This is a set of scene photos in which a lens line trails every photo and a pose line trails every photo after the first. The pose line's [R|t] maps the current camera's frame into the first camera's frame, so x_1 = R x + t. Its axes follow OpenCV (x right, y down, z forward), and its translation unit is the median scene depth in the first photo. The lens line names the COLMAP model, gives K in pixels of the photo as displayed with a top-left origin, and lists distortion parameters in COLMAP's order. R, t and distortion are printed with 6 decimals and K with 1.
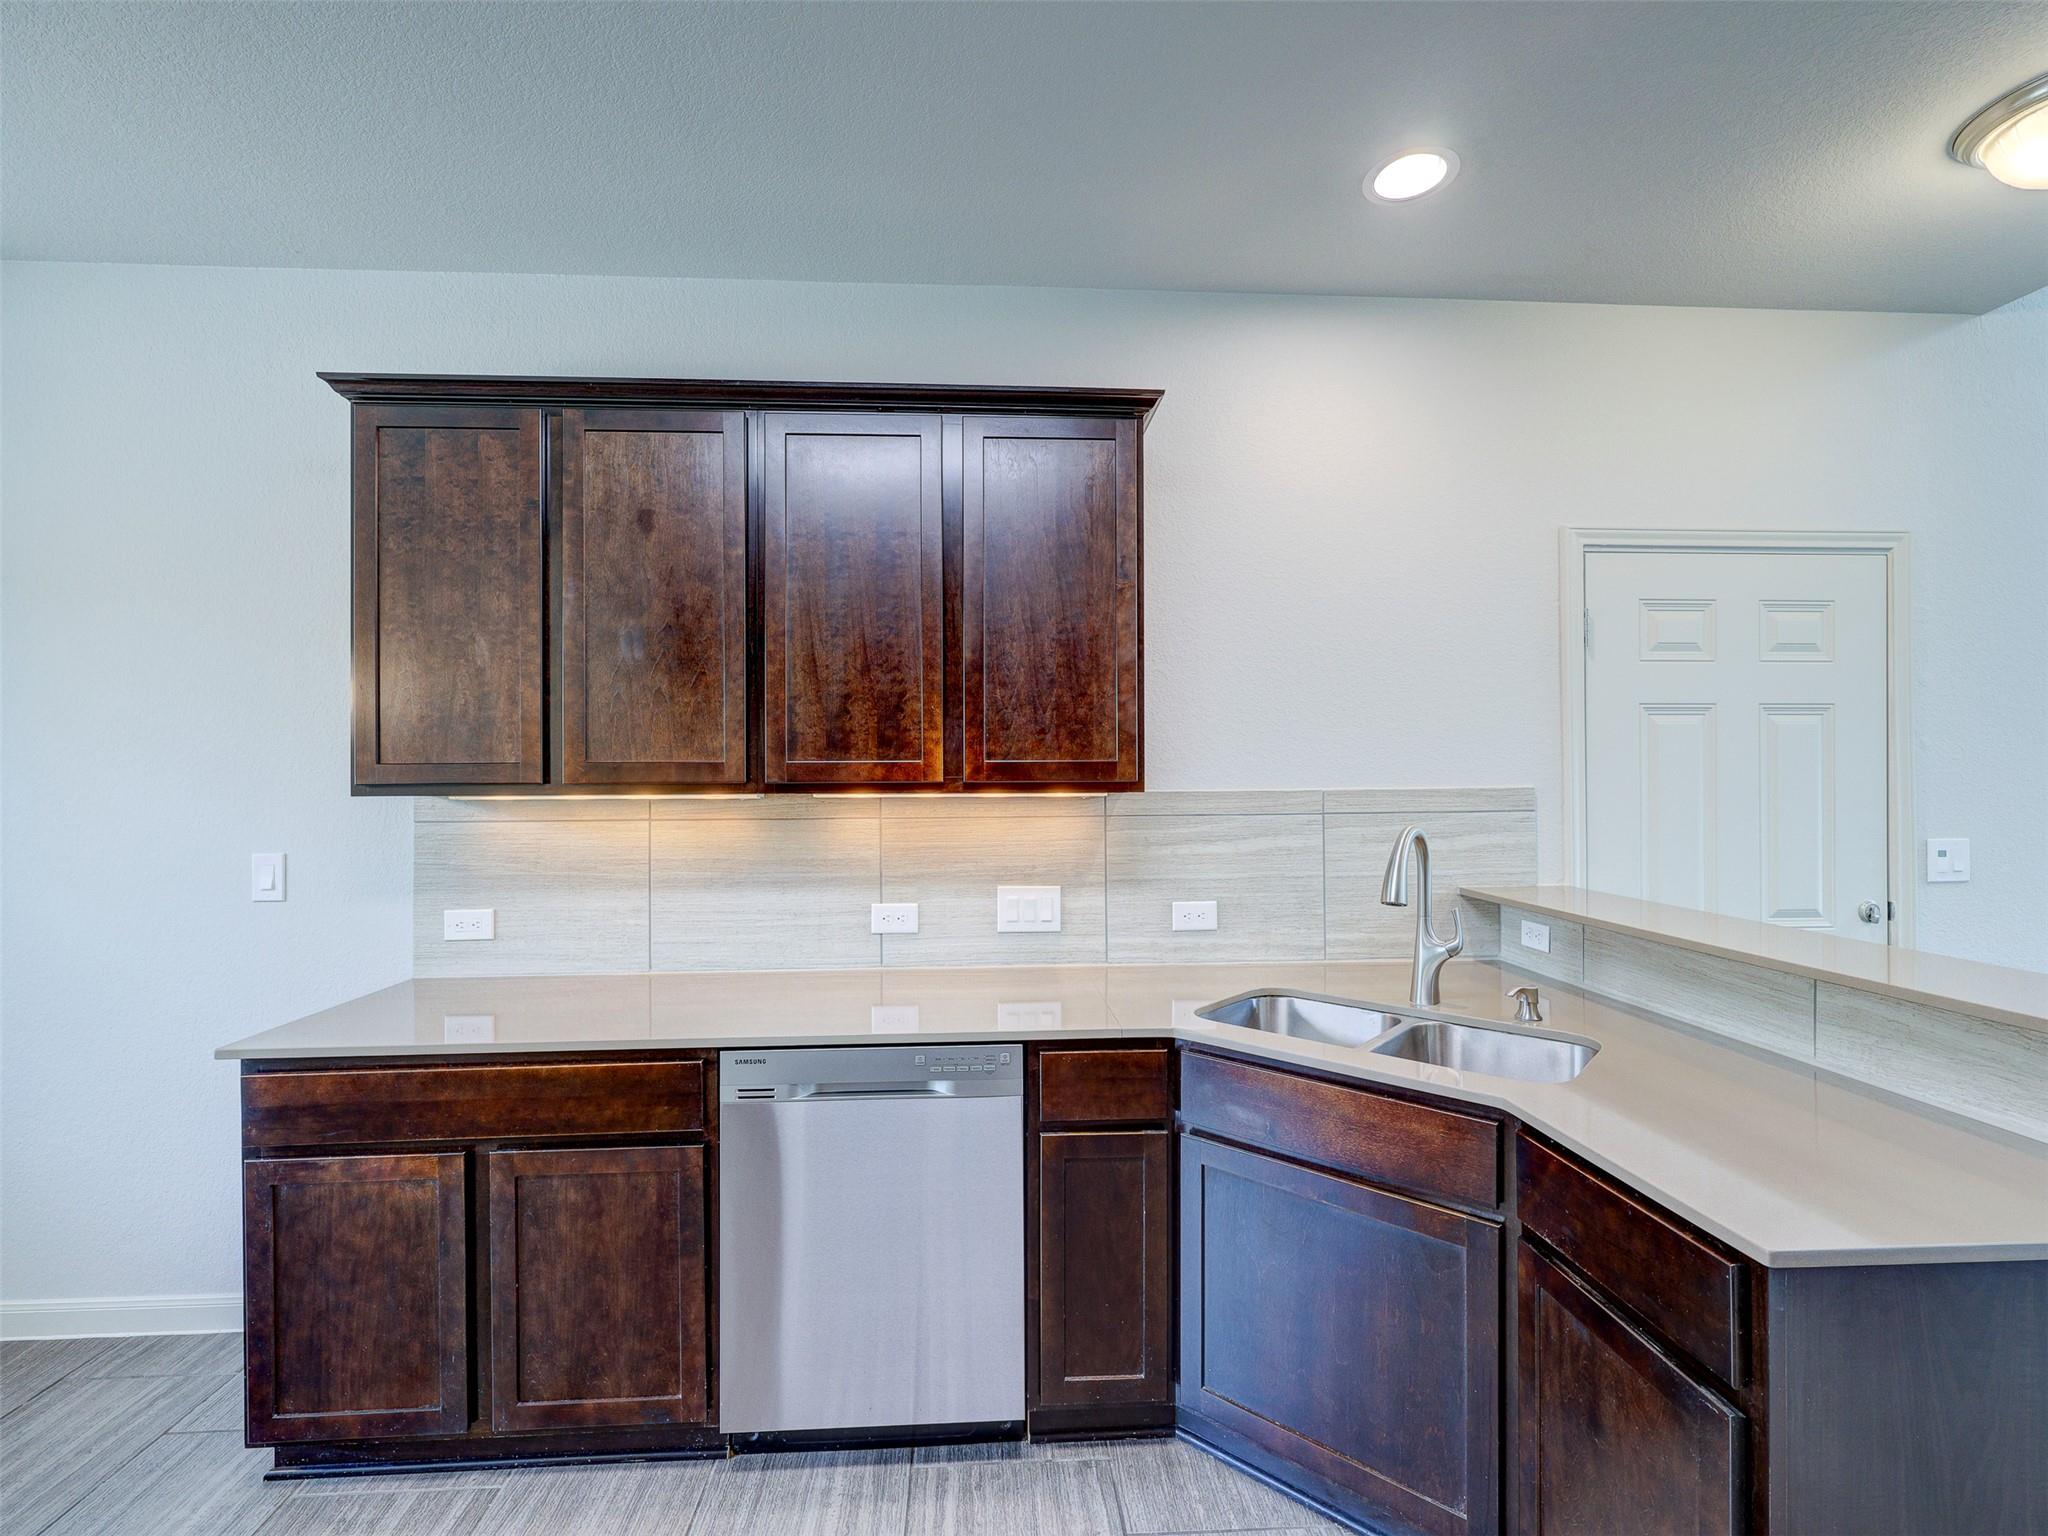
lens RADIAL K [[927.6, 0, 1011.6], [0, 927.6, 767.3], [0, 0, 1]] dist [0.000733, 0.000043]
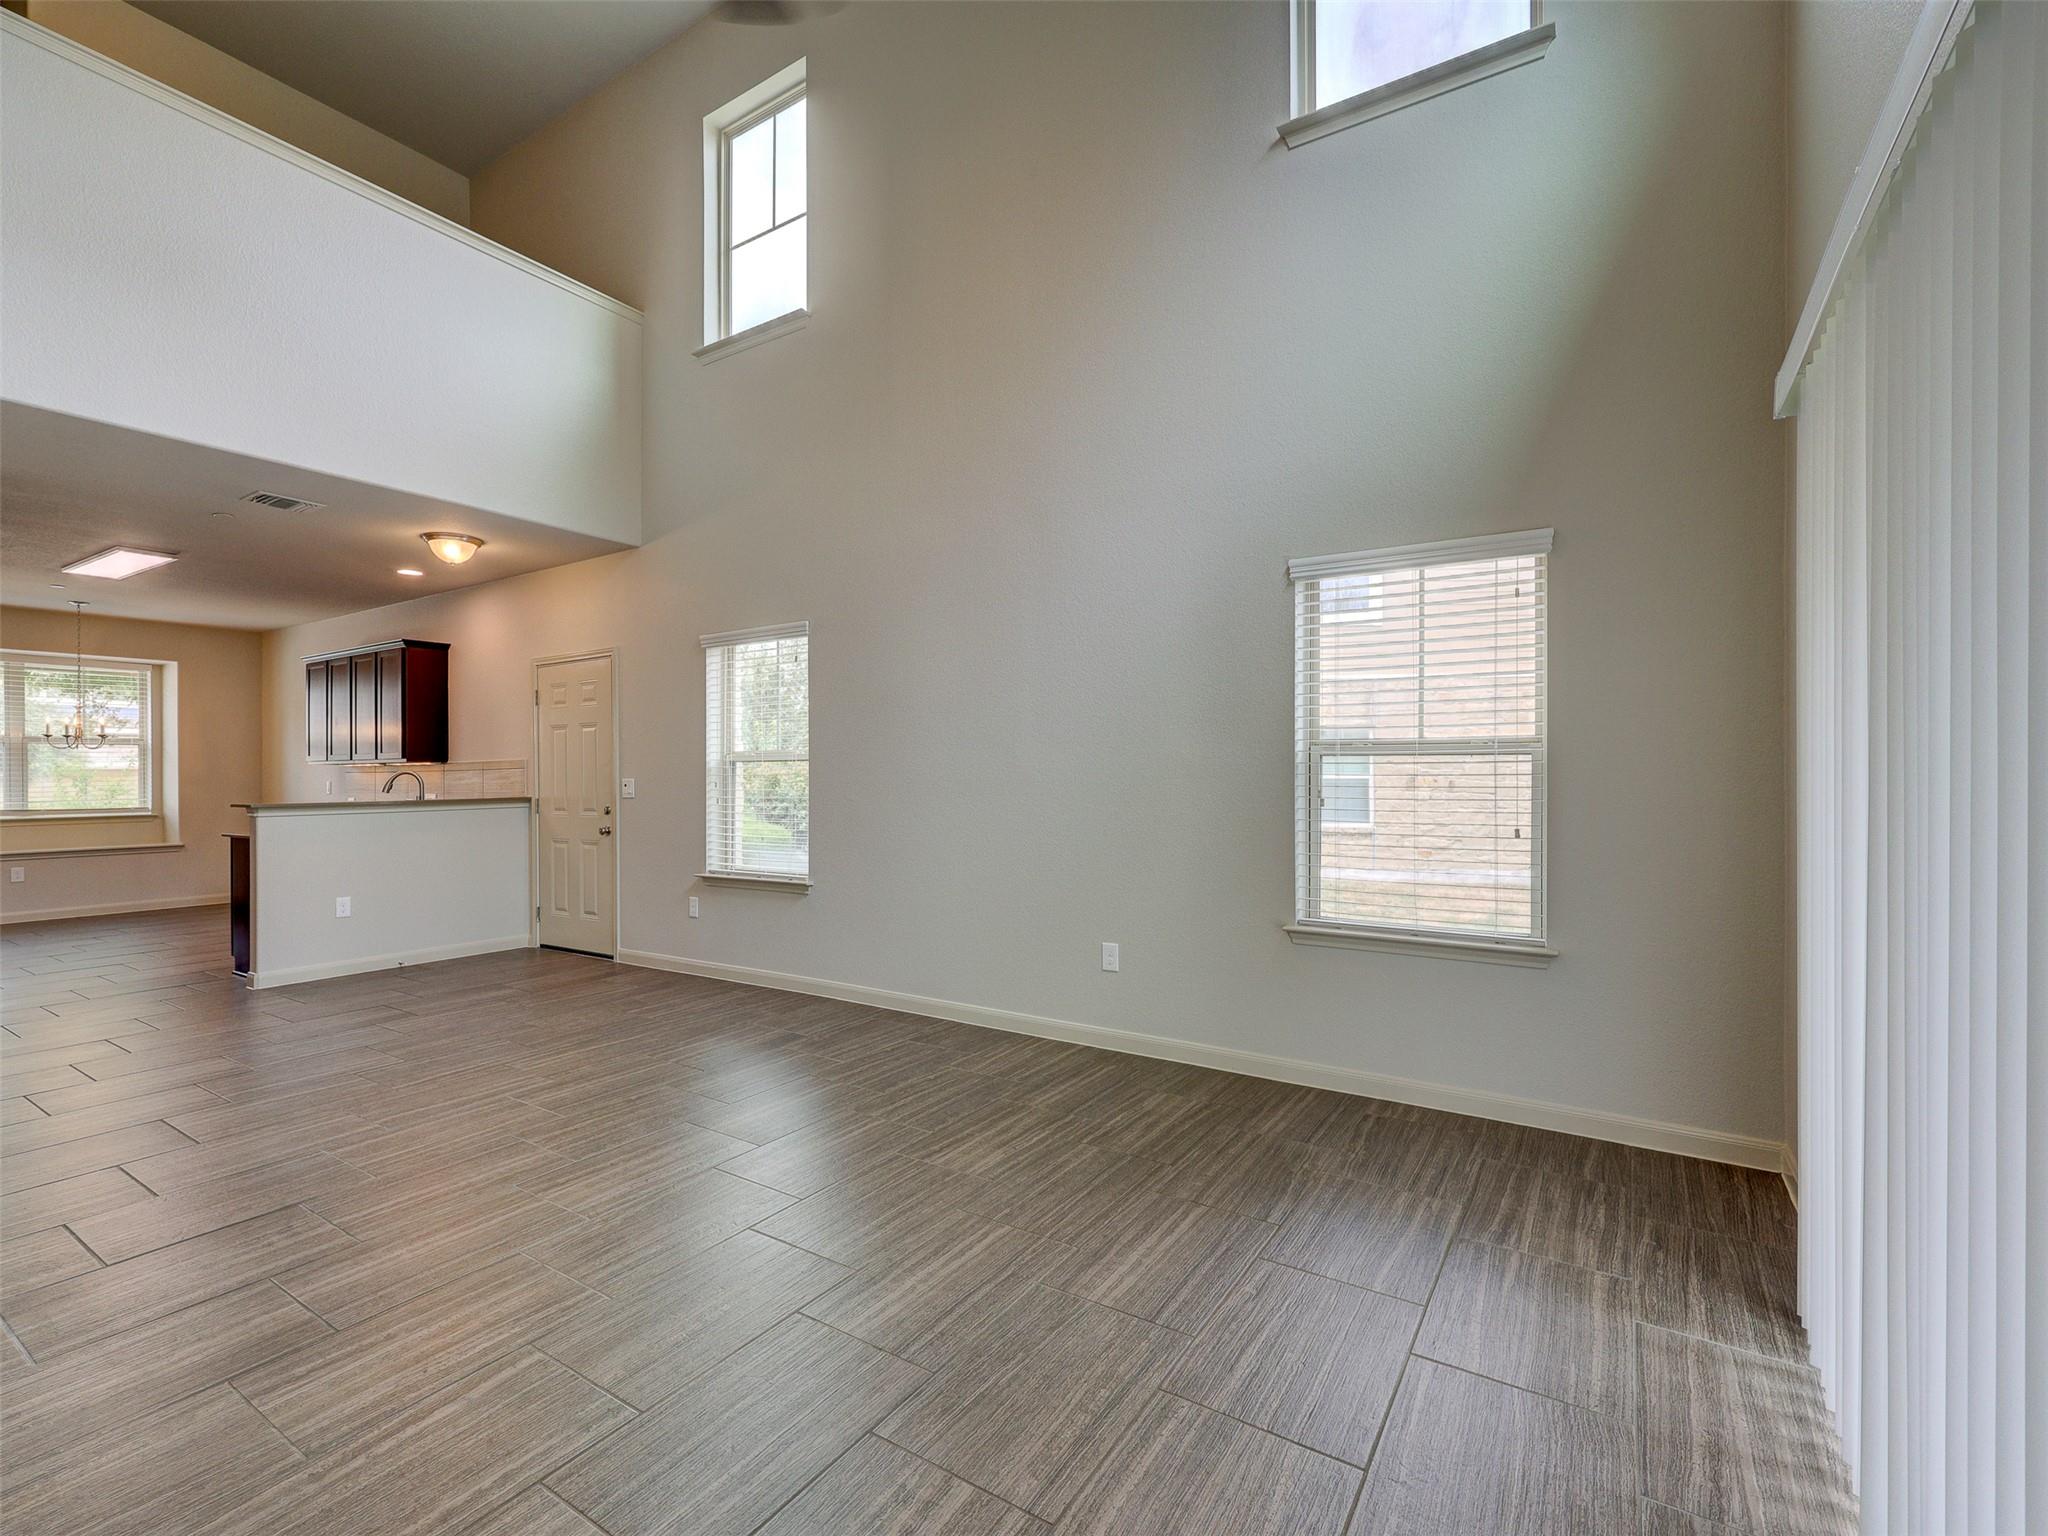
lens RADIAL K [[927.6, 0, 1025.7], [0, 927.6, 772.2], [0, 0, 1]] dist [0.000733, 0.000043]
pose [[0.806385, -0.005833, -0.591361, 3.741152], [0.009281, 0.999953, 0.002792, 0.074886], [0.591317, -0.007740, 0.806402, -0.330589]]
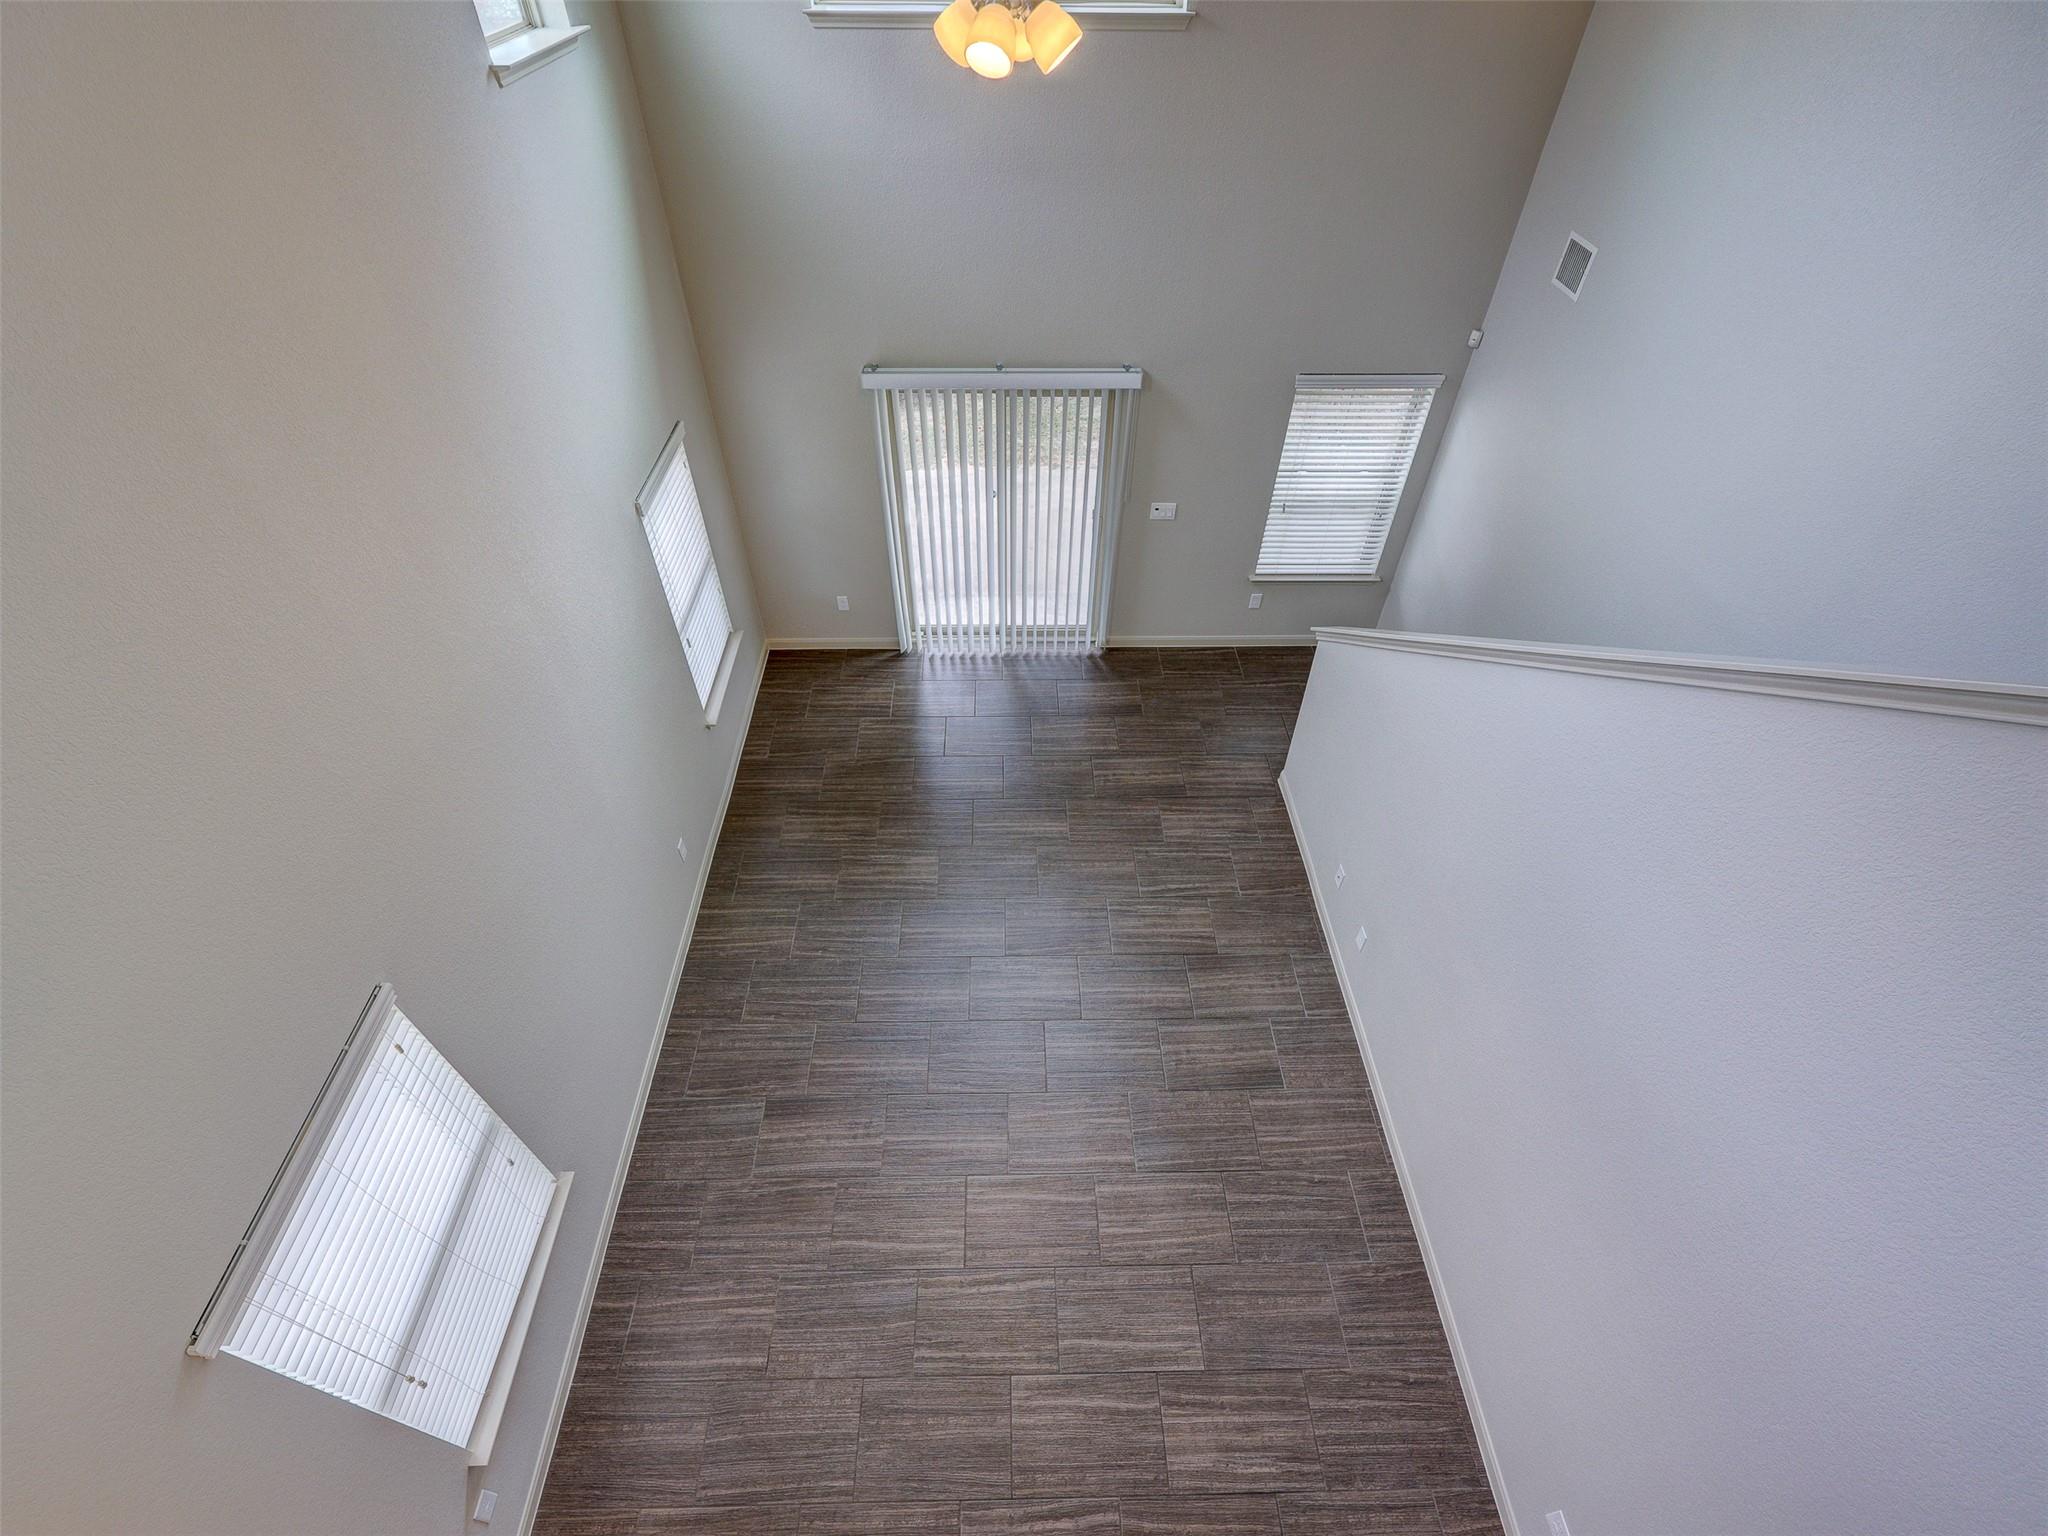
lens RADIAL K [[927.6, 0, 1018.4], [0, 927.6, 778.5], [0, 0, 1]] dist [0.000733, 0.000043]
pose [[0.036919, -0.717167, 0.695923, 1.325819], [-0.013799, 0.695965, 0.717943, -1.346827], [-0.999223, -0.036109, 0.015798, 0.398115]]
